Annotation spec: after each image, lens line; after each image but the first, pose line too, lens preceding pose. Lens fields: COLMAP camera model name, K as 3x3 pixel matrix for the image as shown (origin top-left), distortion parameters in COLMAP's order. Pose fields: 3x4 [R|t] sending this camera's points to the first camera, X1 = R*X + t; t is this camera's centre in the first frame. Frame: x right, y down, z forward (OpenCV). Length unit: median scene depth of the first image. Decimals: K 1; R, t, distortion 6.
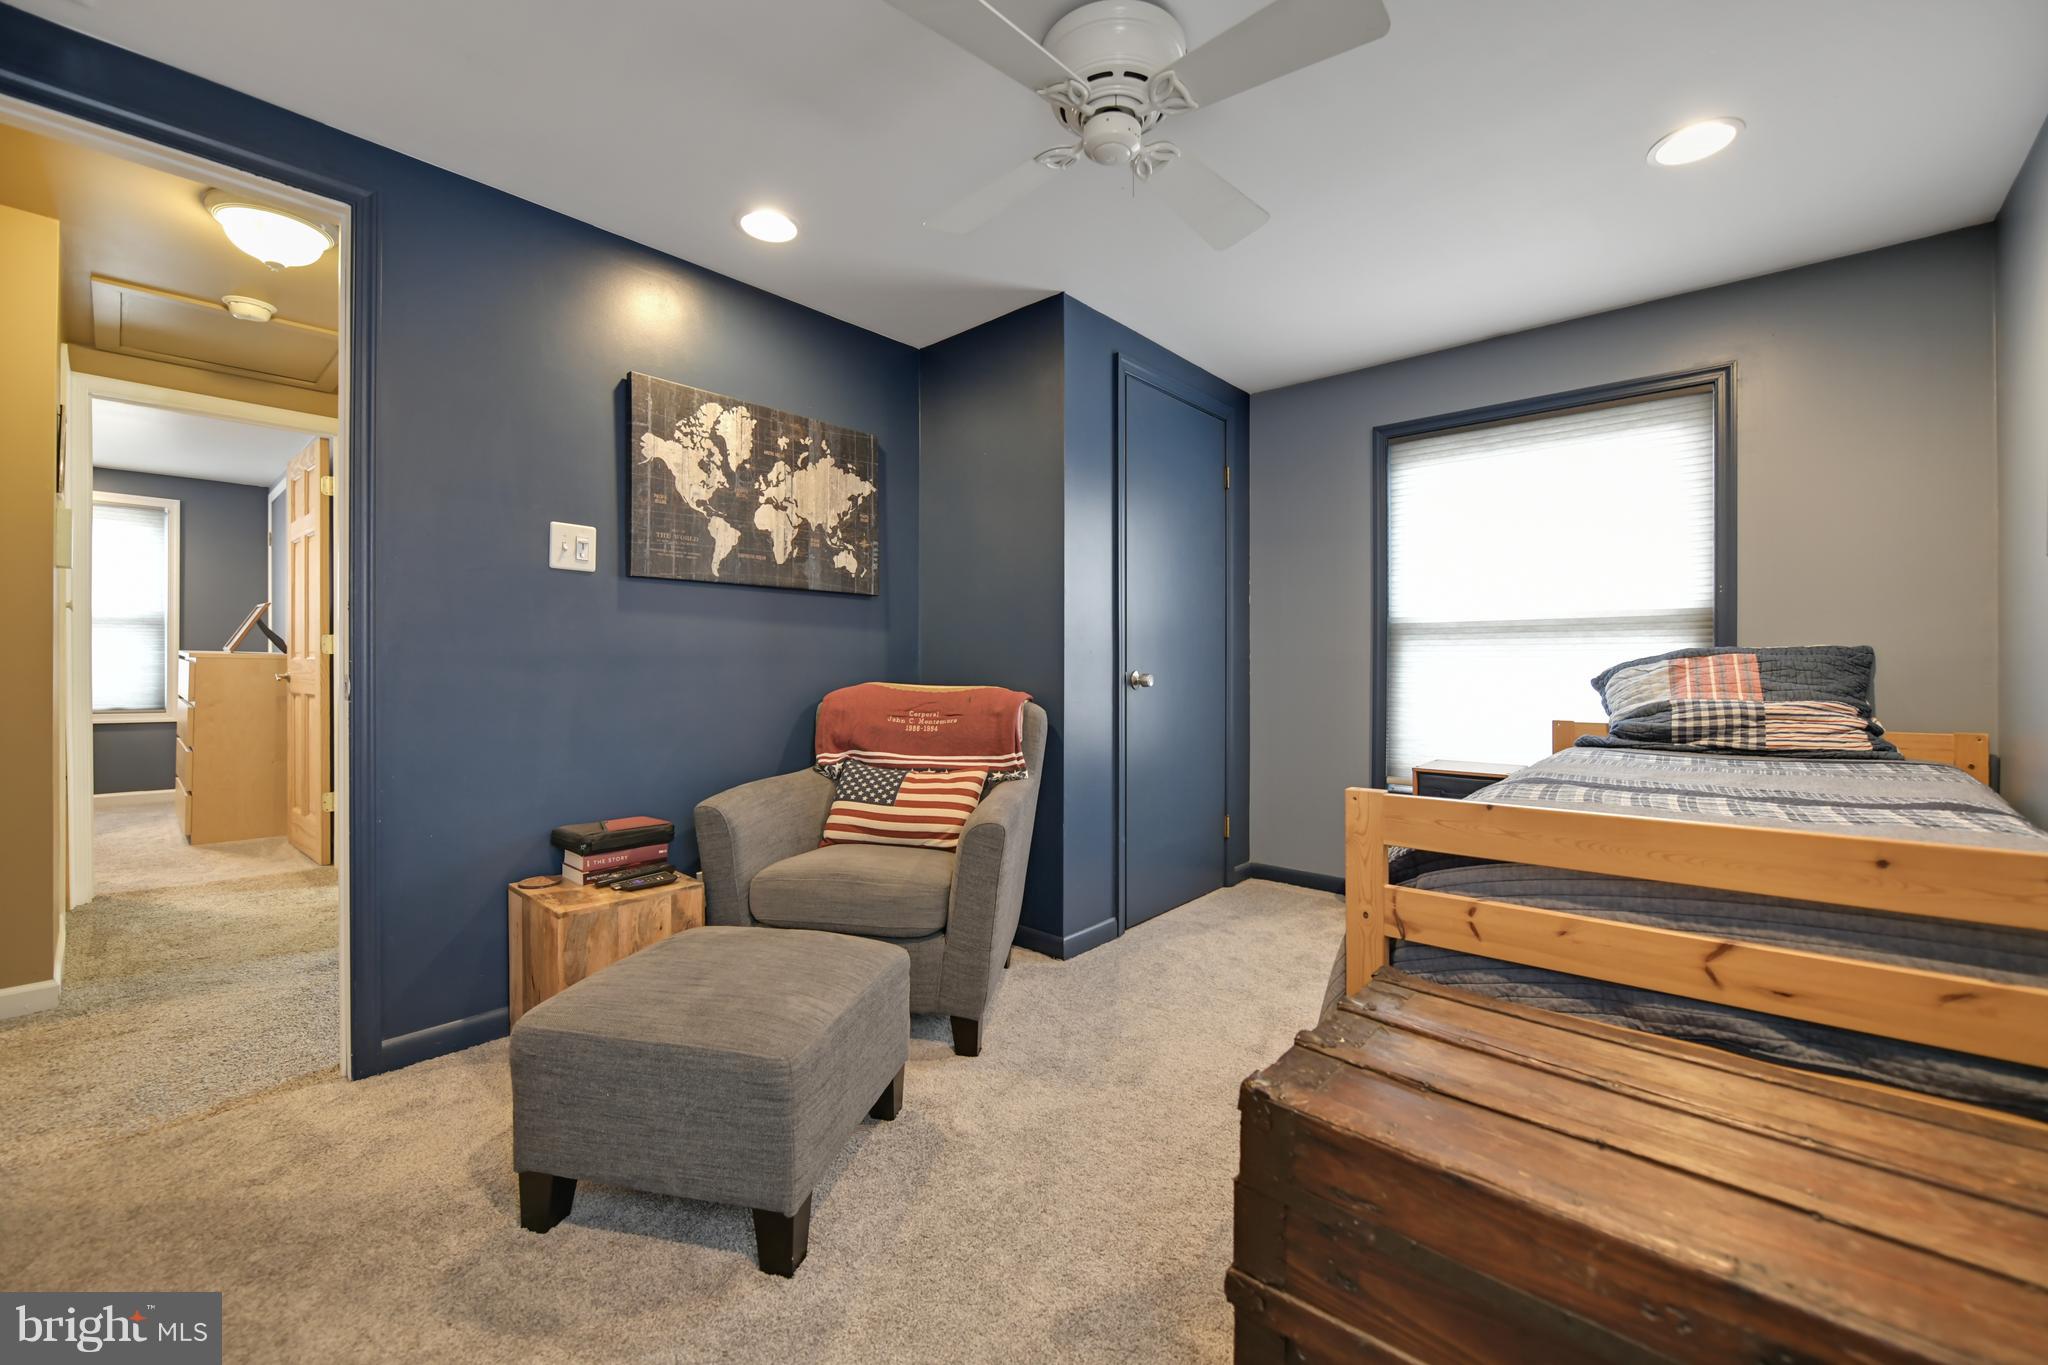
lens RADIAL K [[812.3, 0, 1028.2], [0, 812.3, 669.8], [0, 0, 1]] dist [-0.004943, 0.000555]
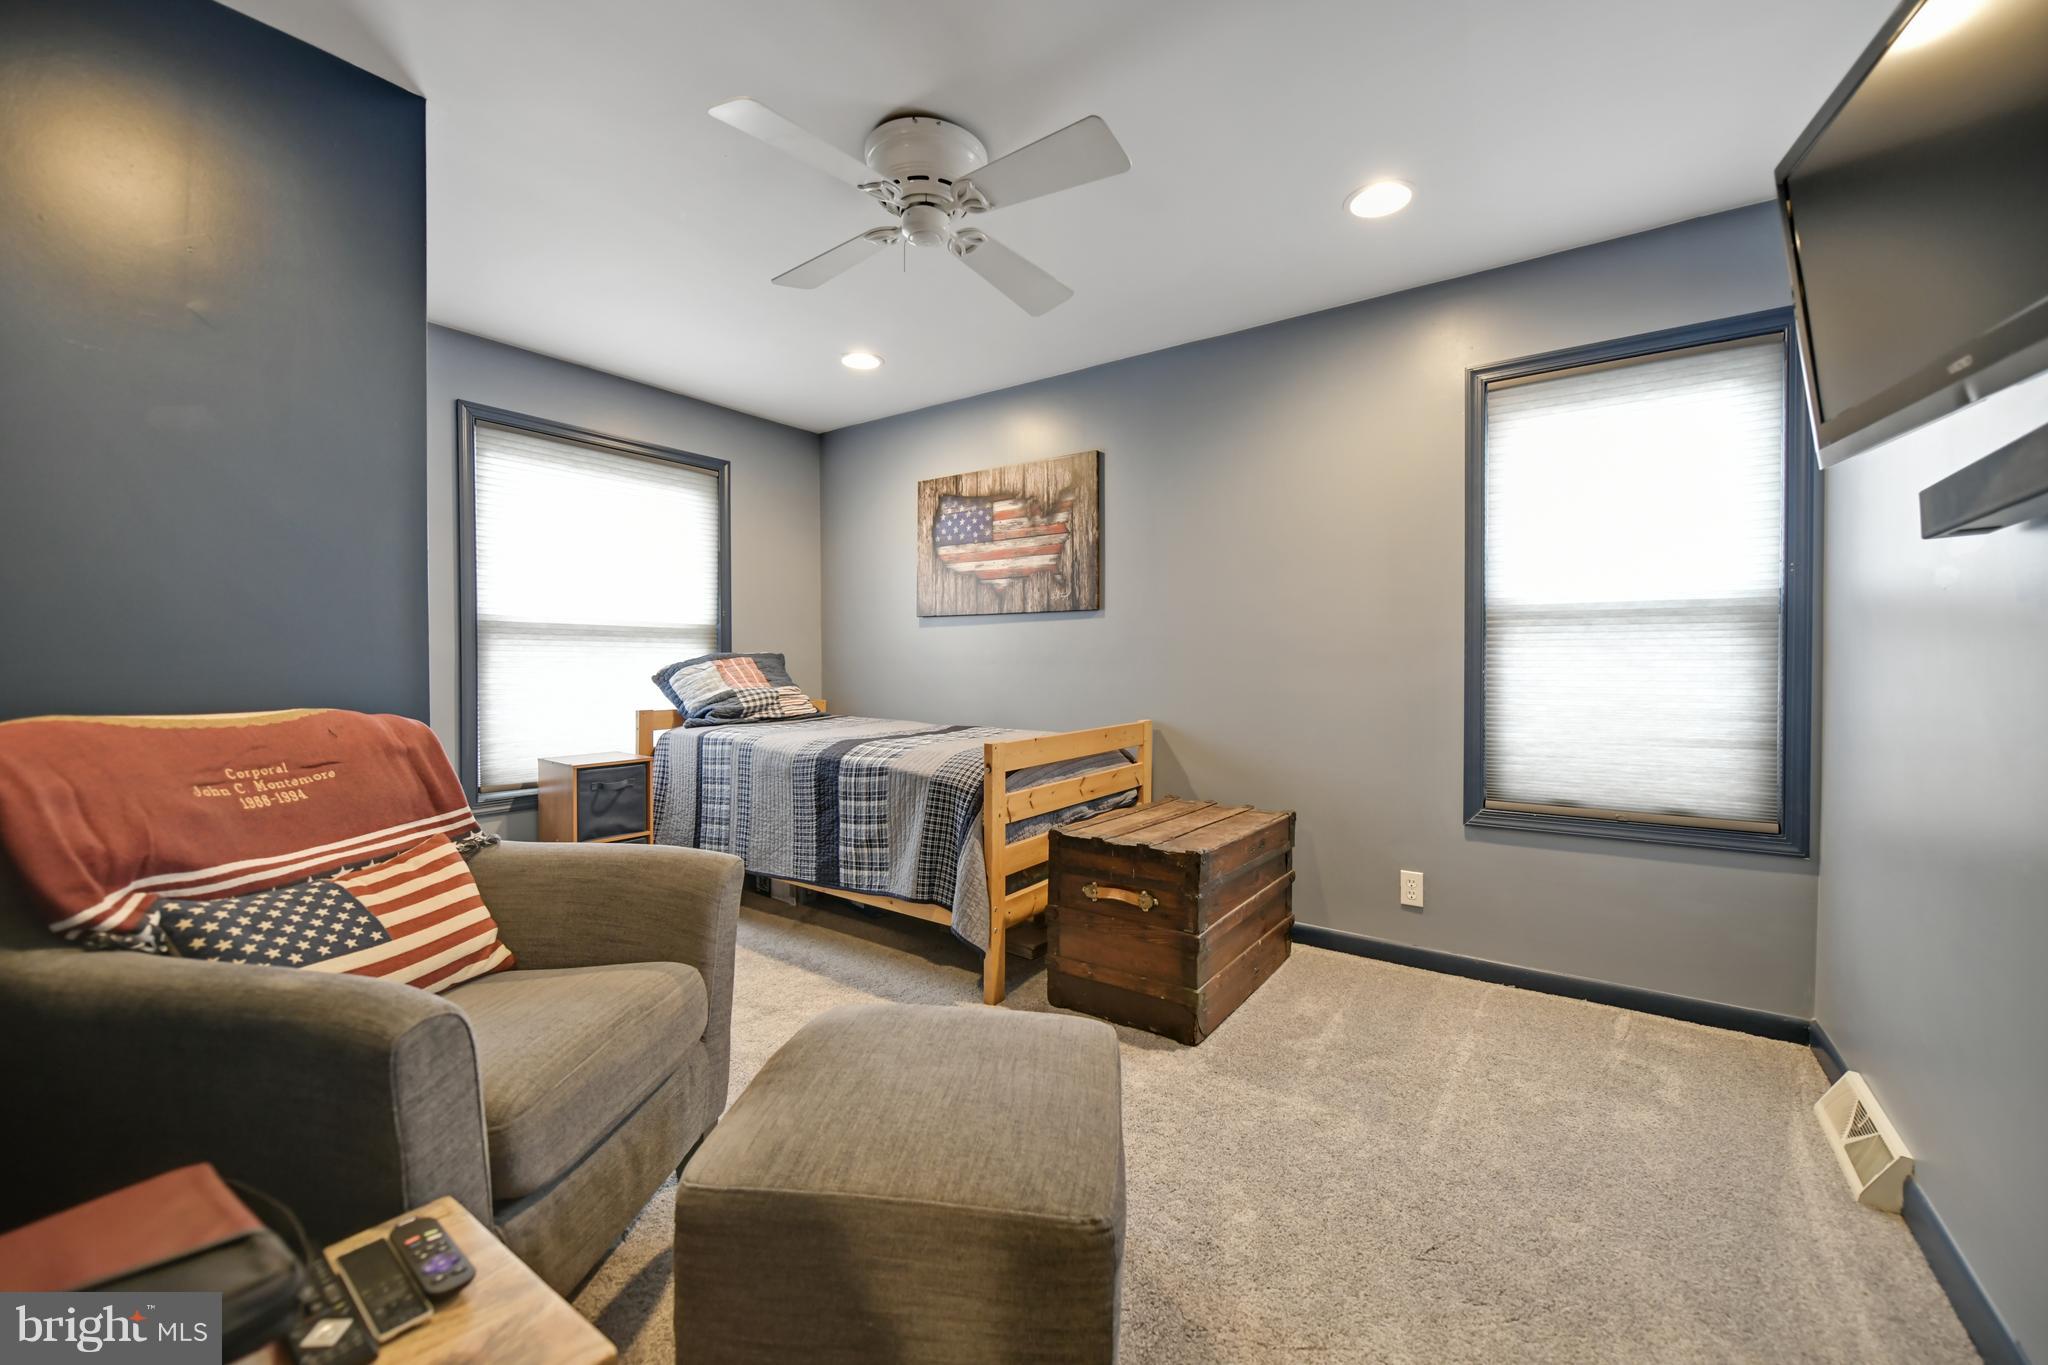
lens RADIAL K [[812.3, 0, 1032.1], [0, 812.3, 673.0], [0, 0, 1]] dist [-0.004943, 0.000555]
pose [[-0.099227, -0.013921, 0.994967, -0.694810], [0.007373, 0.999864, 0.014725, -0.008693], [-0.995038, 0.008797, -0.099111, 0.610079]]
